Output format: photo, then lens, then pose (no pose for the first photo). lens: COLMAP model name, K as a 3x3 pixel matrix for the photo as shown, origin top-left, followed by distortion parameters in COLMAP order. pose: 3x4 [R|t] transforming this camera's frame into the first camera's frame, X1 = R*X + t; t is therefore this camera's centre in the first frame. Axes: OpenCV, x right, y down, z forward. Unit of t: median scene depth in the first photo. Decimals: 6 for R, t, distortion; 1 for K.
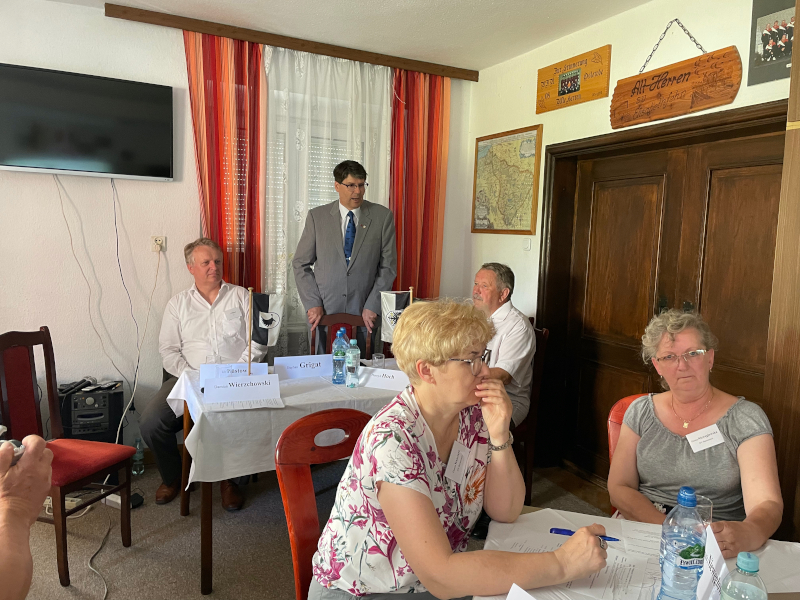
lens RADIAL K [[600.8, 0, 413.2], [0, 600.8, 320.8], [0, 0, 1]] dist [0.089794, -0.041765]
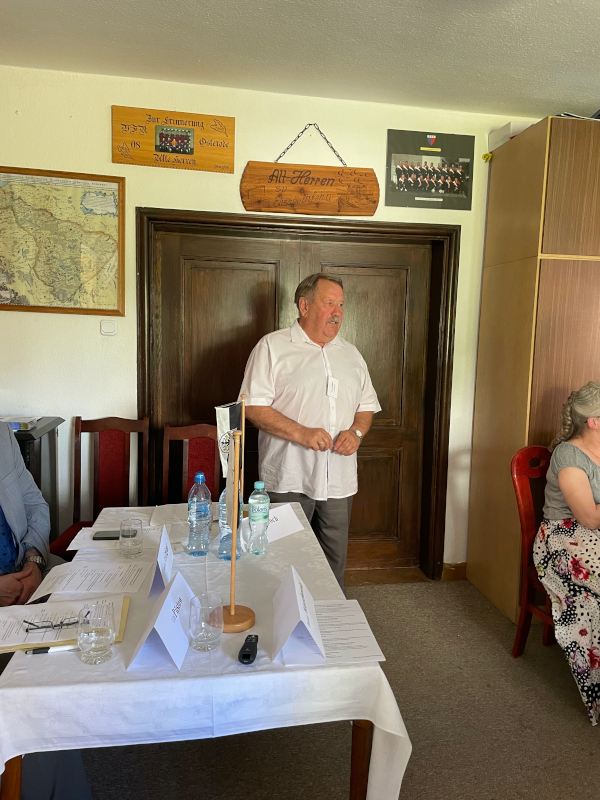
lens RADIAL K [[600.8, 0, 298.7], [0, 600.8, 403.0], [0, 0, 1]] dist [0.089794, -0.041765]
pose [[0.349542, -0.126270, 0.928373, -0.547261], [0.106557, 0.989805, 0.094505, -0.090930], [-0.930841, 0.065891, 0.359434, 0.574138]]
